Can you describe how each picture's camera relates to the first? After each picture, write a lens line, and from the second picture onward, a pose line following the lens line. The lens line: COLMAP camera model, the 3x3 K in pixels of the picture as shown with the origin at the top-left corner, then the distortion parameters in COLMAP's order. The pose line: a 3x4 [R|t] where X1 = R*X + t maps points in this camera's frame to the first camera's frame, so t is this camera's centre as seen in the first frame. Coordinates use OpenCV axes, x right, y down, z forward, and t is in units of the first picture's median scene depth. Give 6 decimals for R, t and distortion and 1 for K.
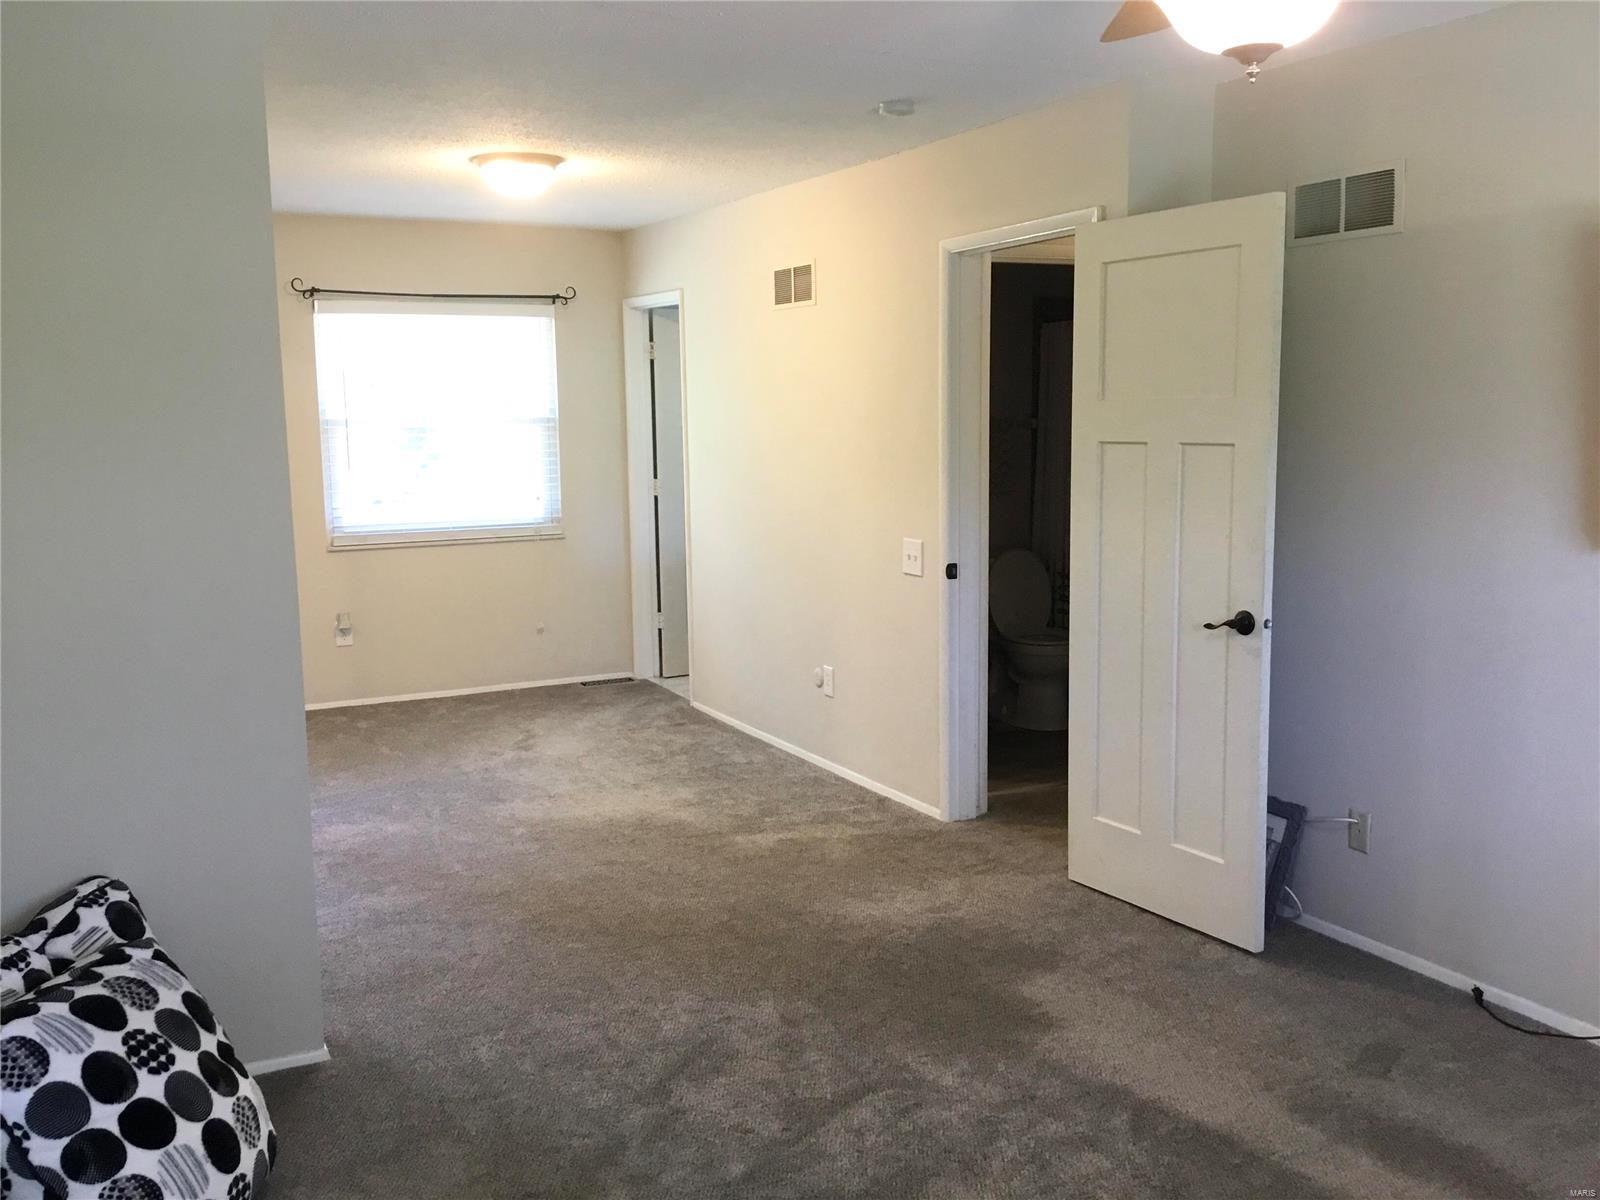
lens RADIAL K [[1457.3, 0, 800.0], [0, 1457.3, 600.0], [0, 0, 1]] dist [0.100747, -0.190191]
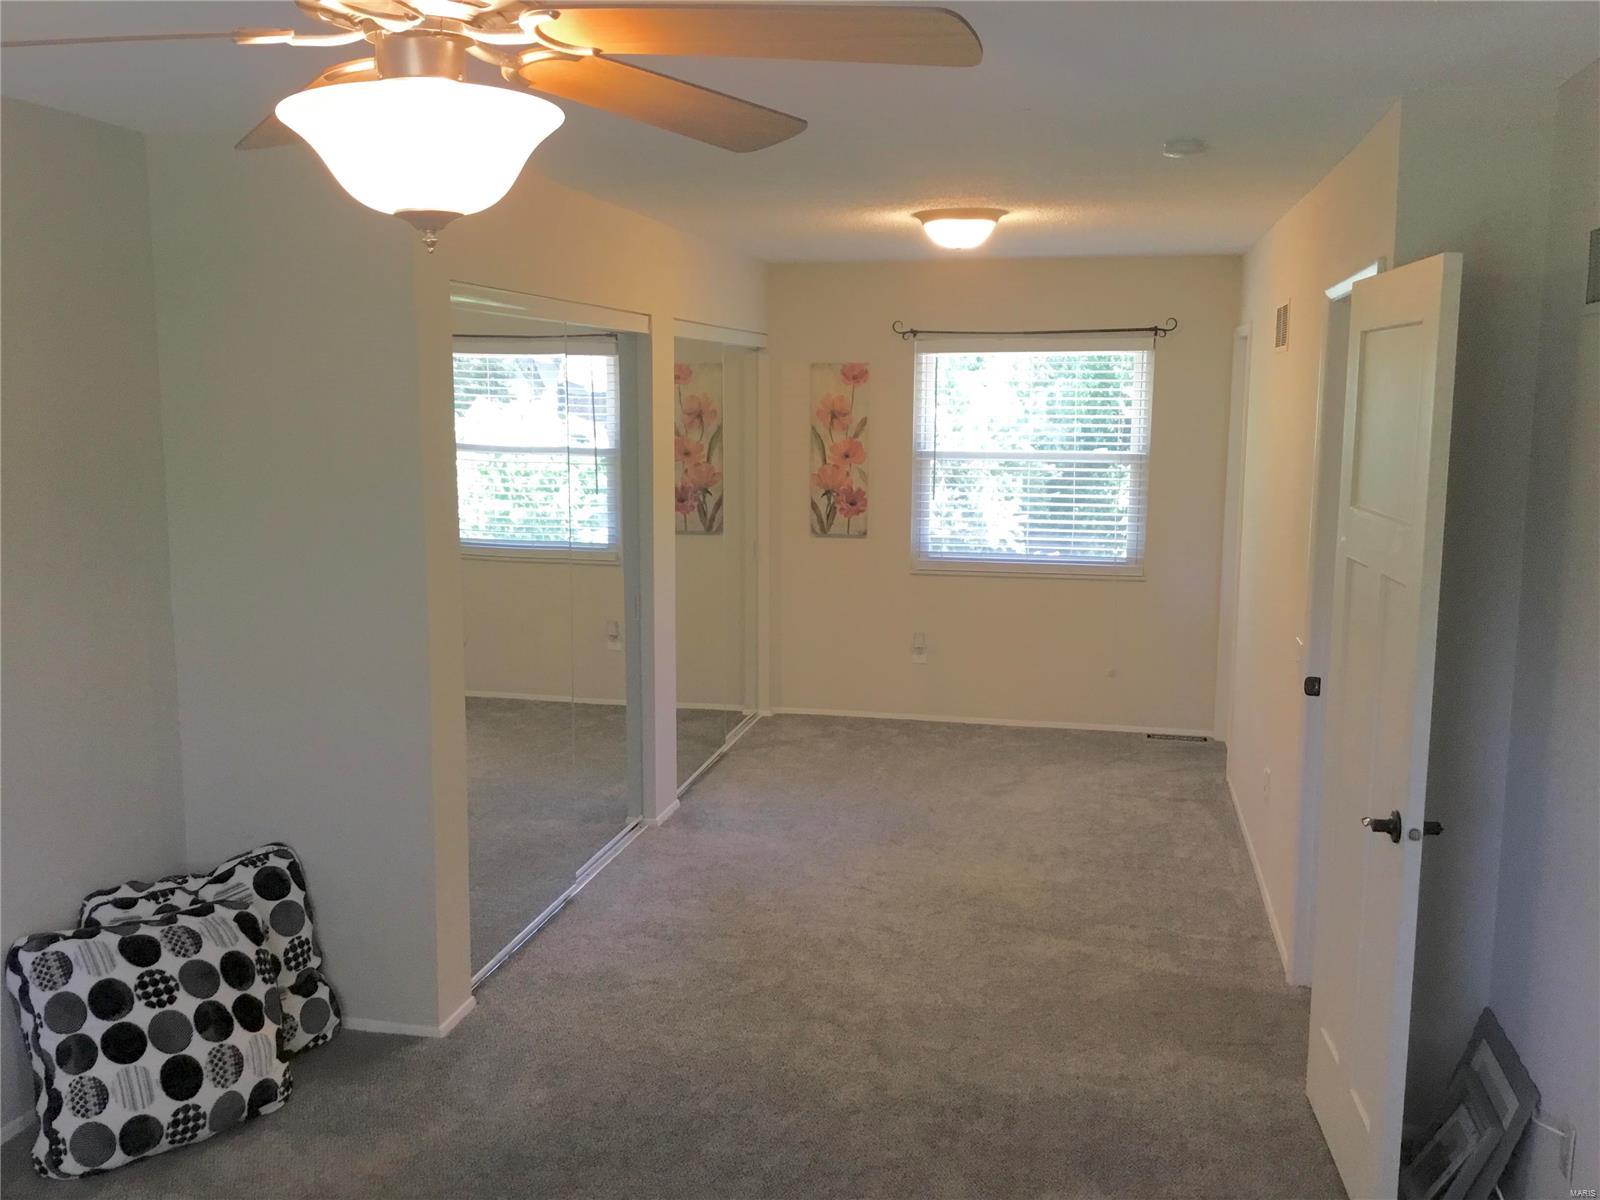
lens RADIAL K [[1452.6, 0, 776.5], [0, 1452.6, 604.9], [0, 0, 1]] dist [0.178938, -0.361378]
pose [[0.774676, 0.109110, -0.622874, 0.520476], [-0.101371, 0.993691, 0.047990, -0.101292], [0.624180, 0.025964, 0.780849, 0.215453]]
